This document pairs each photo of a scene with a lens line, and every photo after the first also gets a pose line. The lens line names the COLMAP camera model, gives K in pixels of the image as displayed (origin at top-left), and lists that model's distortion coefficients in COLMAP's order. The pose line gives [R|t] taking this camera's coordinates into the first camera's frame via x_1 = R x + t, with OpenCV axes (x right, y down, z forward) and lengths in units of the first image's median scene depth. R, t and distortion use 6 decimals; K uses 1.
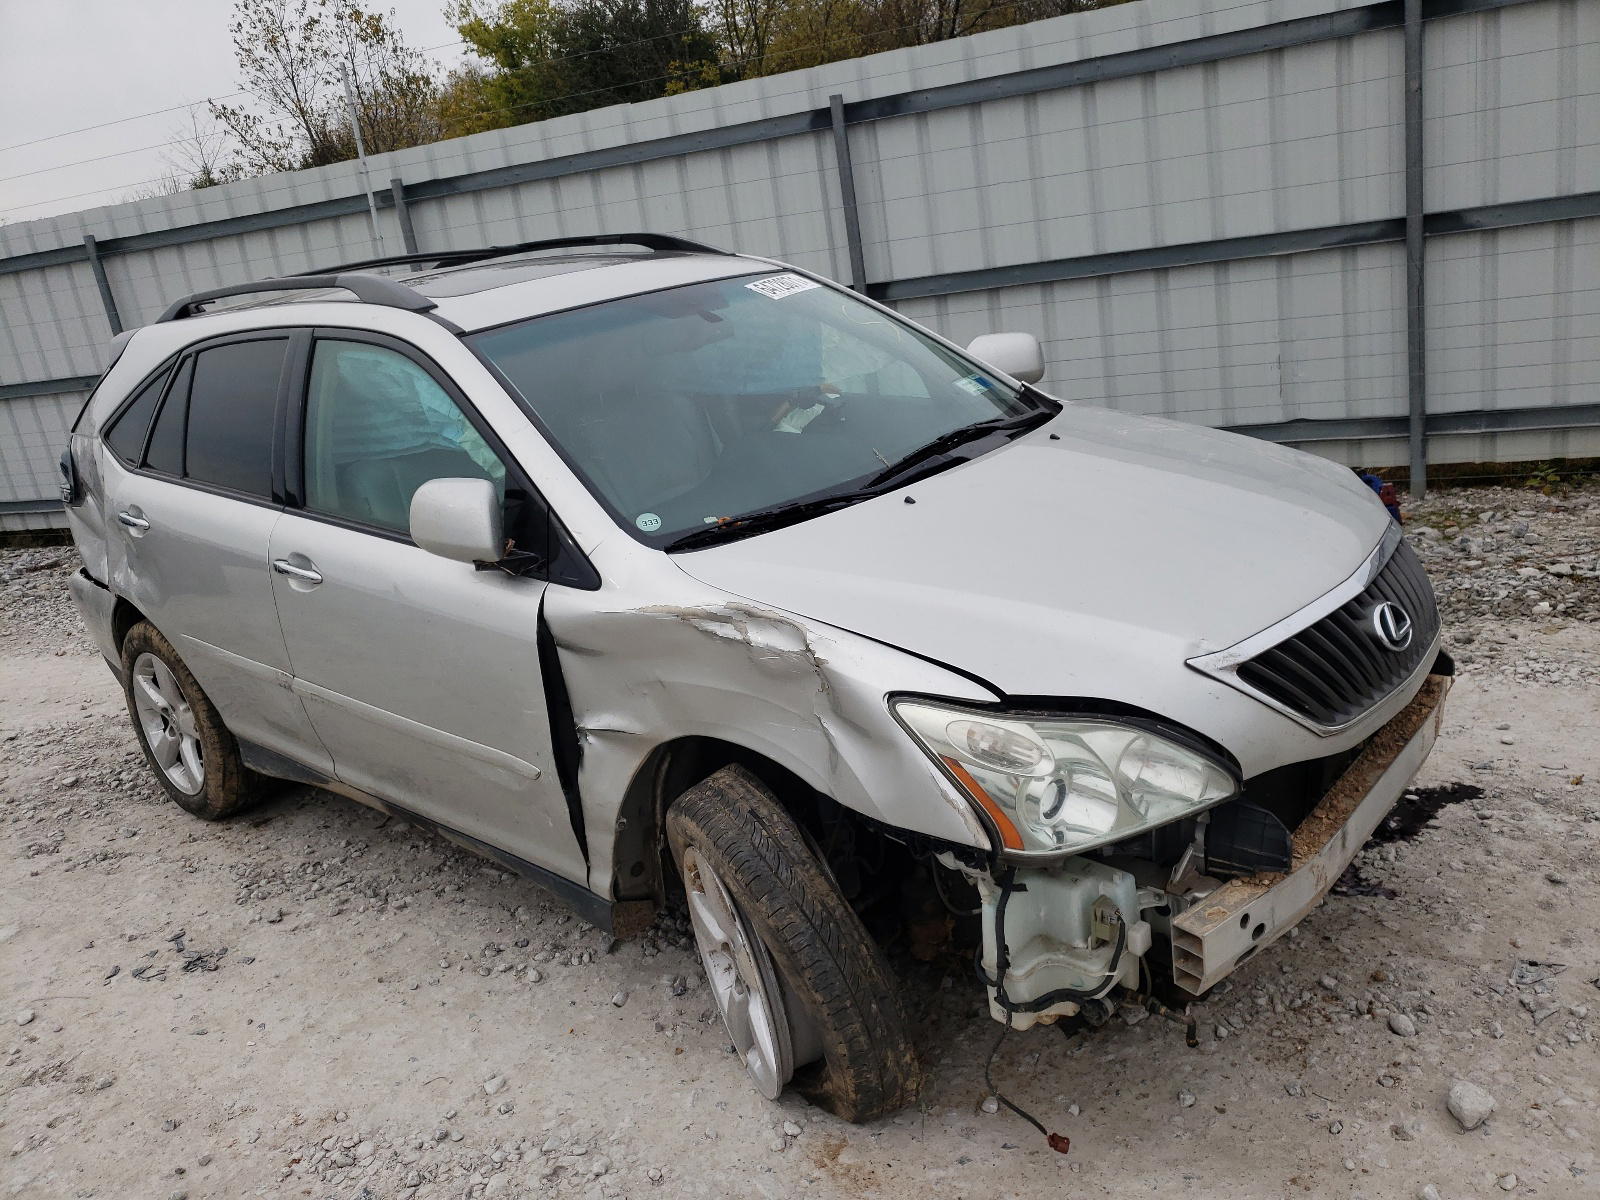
lens RADIAL K [[1269.4, 0, 800.0], [0, 1269.4, 600.0], [0, 0, 1]] dist [-0.001641, 0.037064]
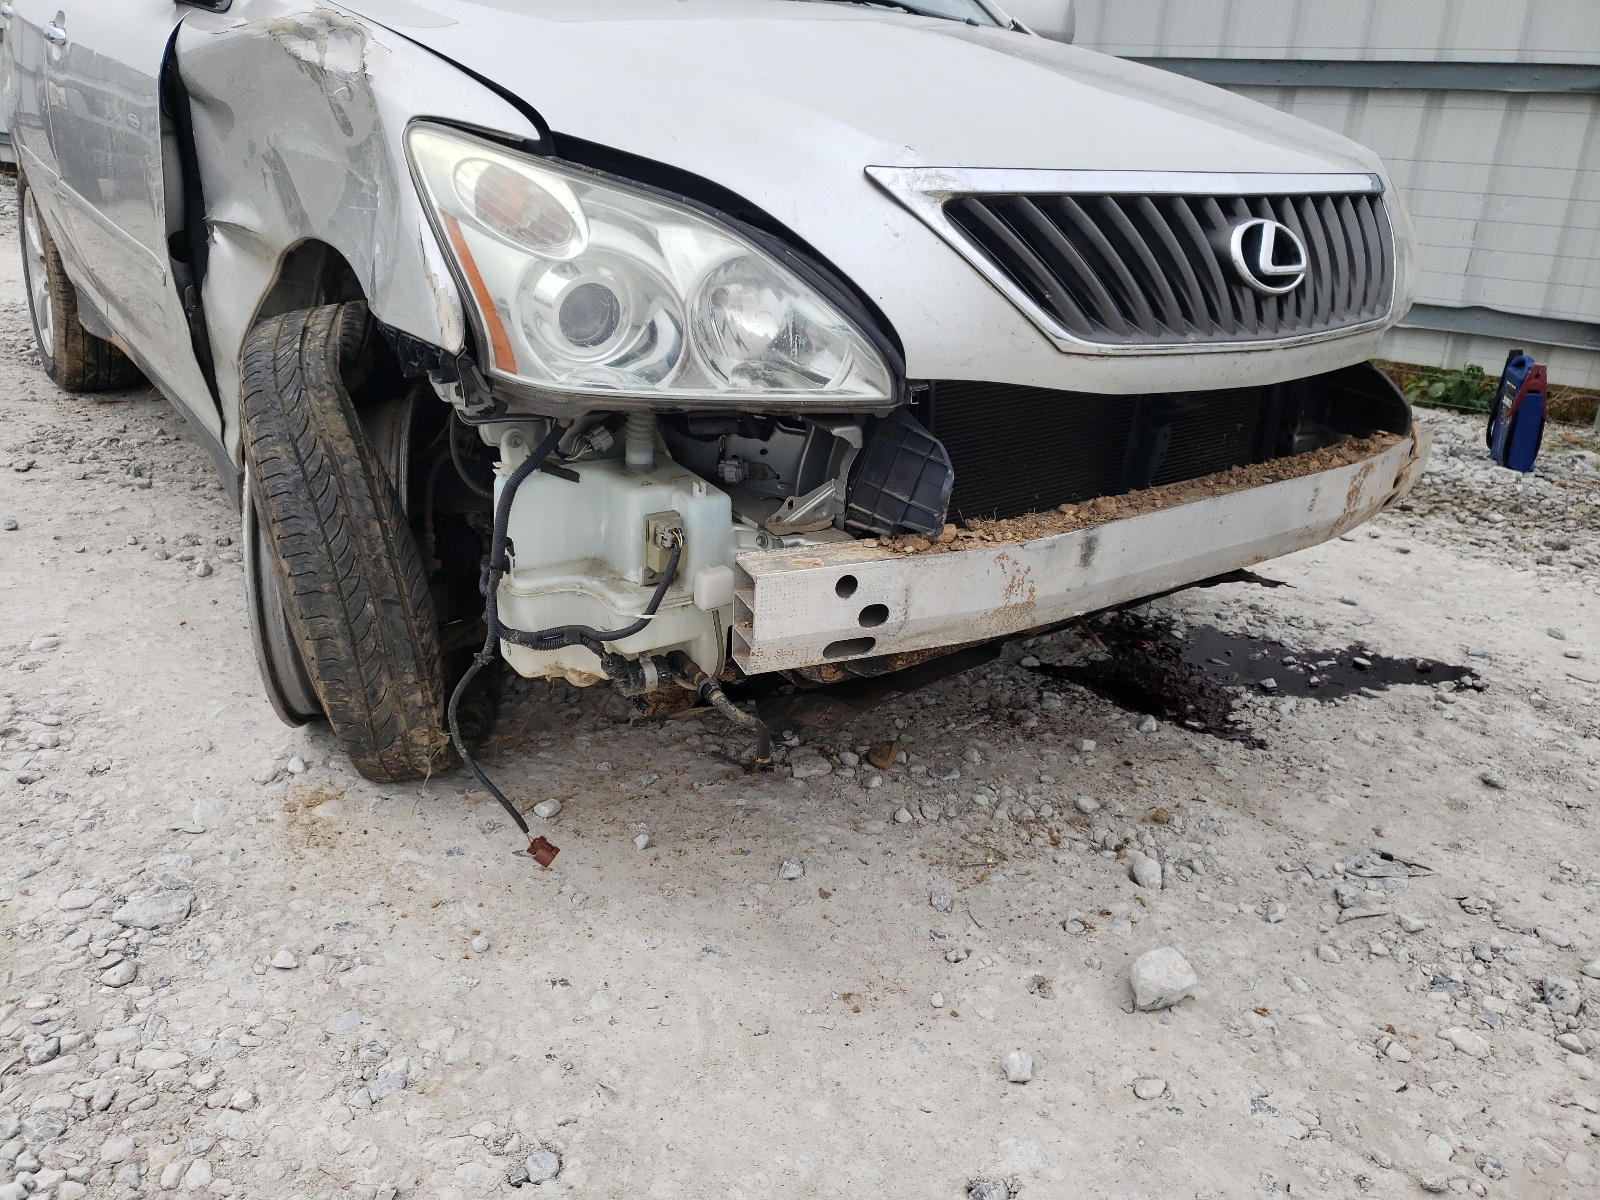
lens RADIAL K [[1238.8, 0, 800.0], [0, 1238.8, 600.0], [0, 0, 1]] dist [0.022990, -0.003051]
pose [[0.955975, 0.254264, -0.146498, 0.384184], [-0.241752, 0.965380, 0.097970, 0.185659], [0.166336, -0.058241, 0.984348, 0.344917]]
